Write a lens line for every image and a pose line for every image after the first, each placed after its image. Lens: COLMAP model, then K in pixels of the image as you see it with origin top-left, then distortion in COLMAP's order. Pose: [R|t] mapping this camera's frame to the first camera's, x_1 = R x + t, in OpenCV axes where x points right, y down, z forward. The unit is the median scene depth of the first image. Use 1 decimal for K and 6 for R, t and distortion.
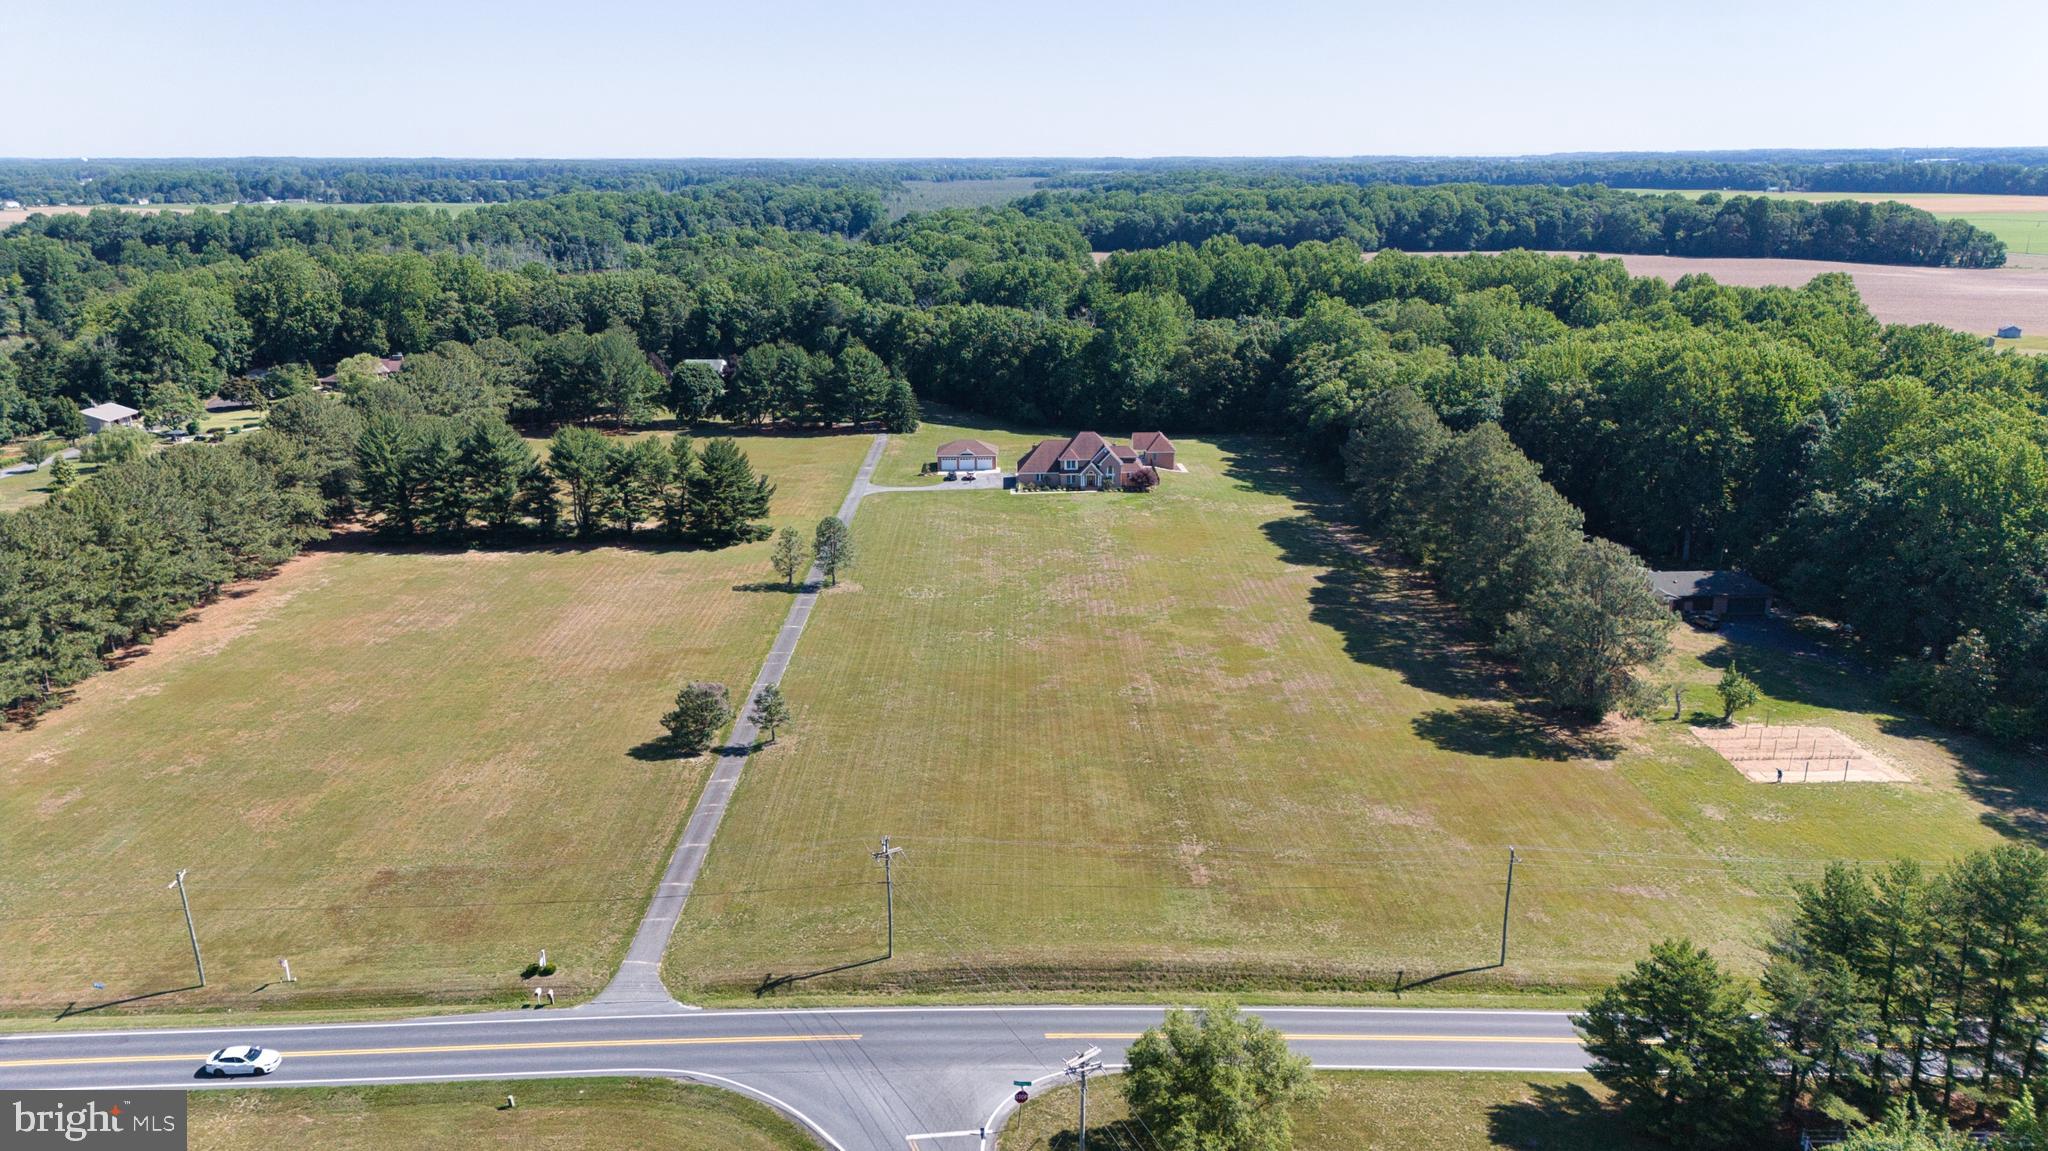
lens RADIAL K [[1444.9, 0, 1040.7], [0, 1444.9, 577.5], [0, 0, 1]] dist [0.065541, -0.068403]
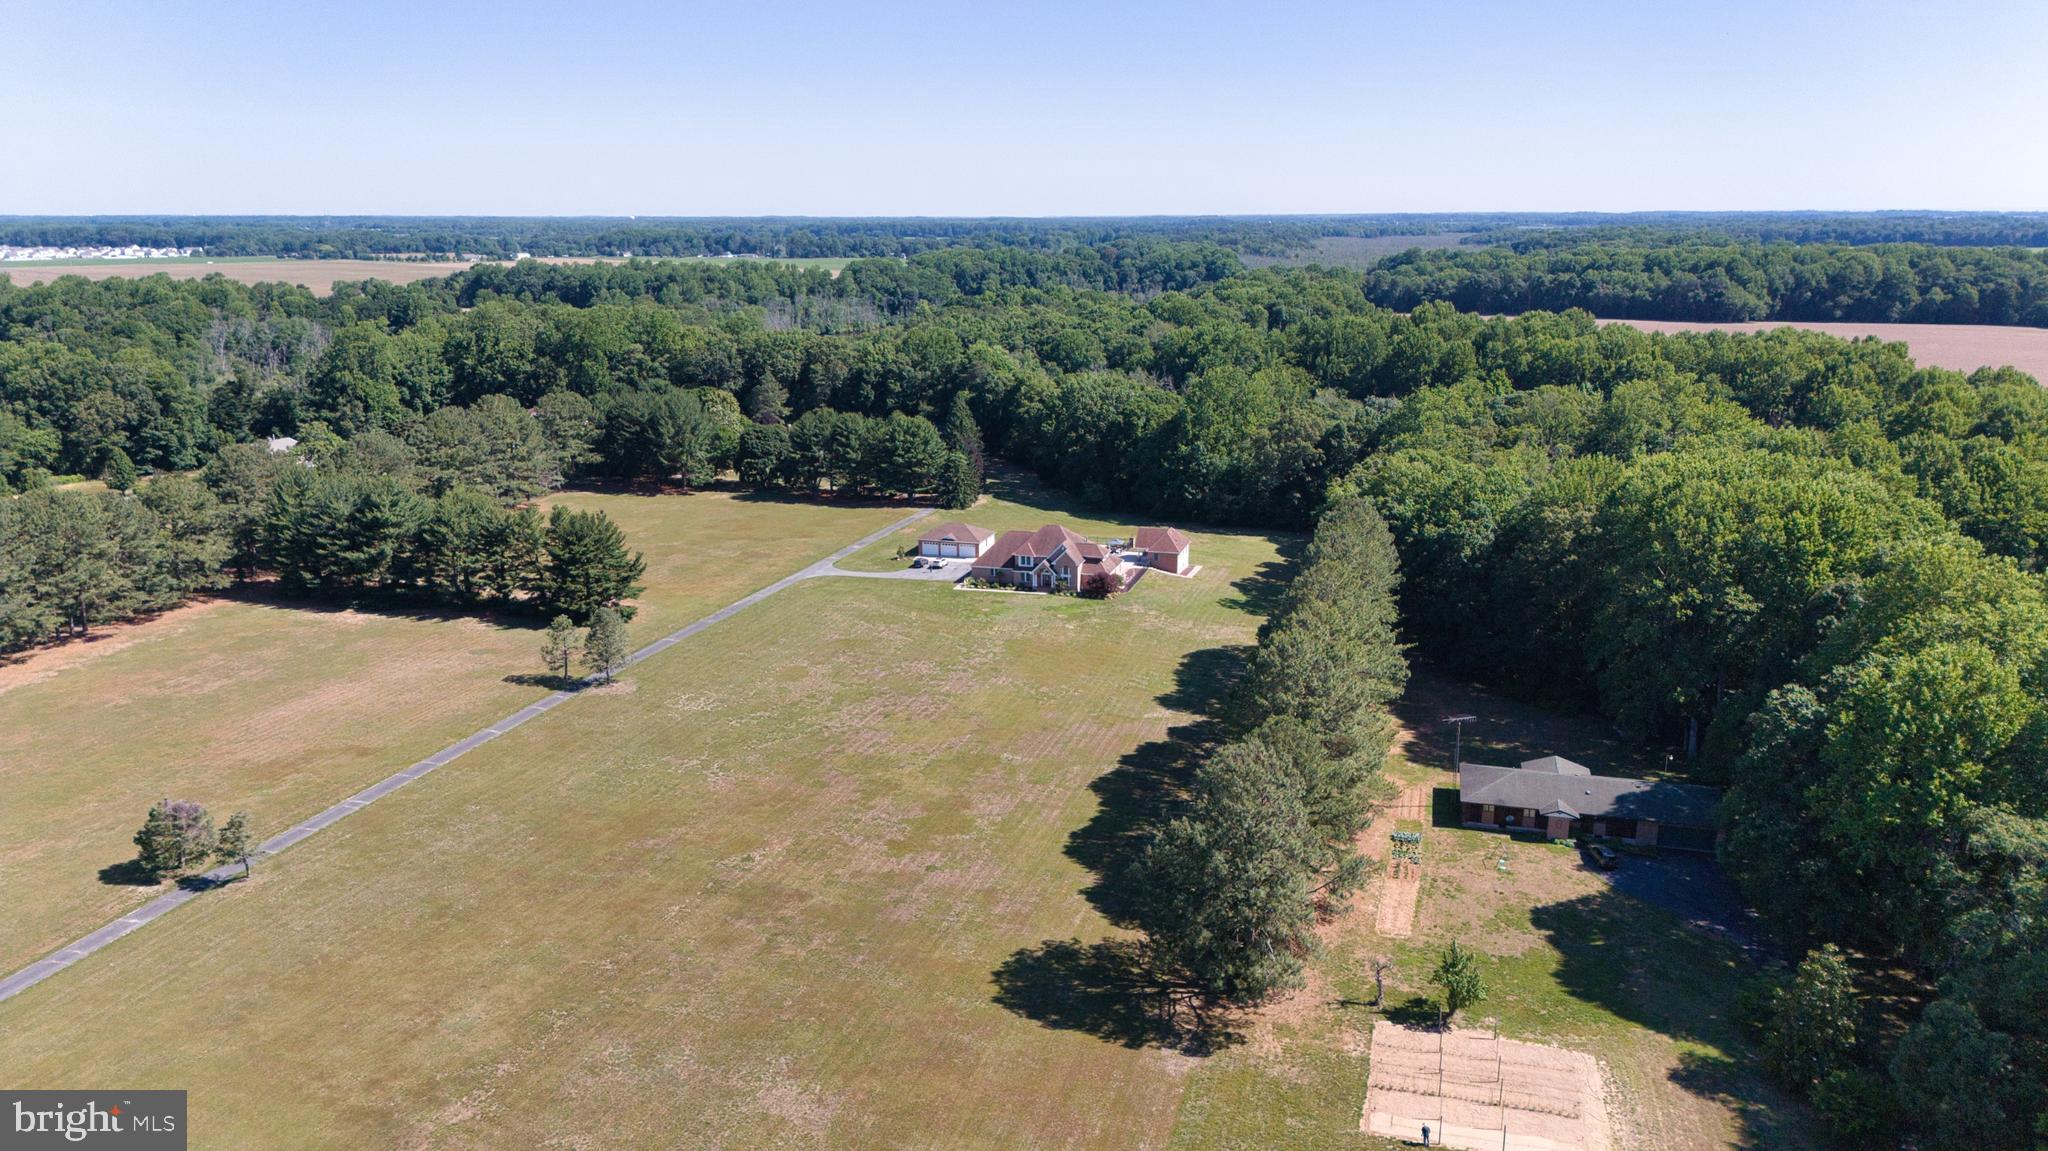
lens RADIAL K [[1440.7, 0, 1024.0], [0, 1440.7, 575.5], [0, 0, 1]] dist [0.078564, -0.079486]
pose [[0.951967, 0.075847, -0.296659, 0.215206], [-0.086816, 0.995936, -0.023956, -0.036700], [0.293636, 0.048560, 0.954683, 0.119828]]
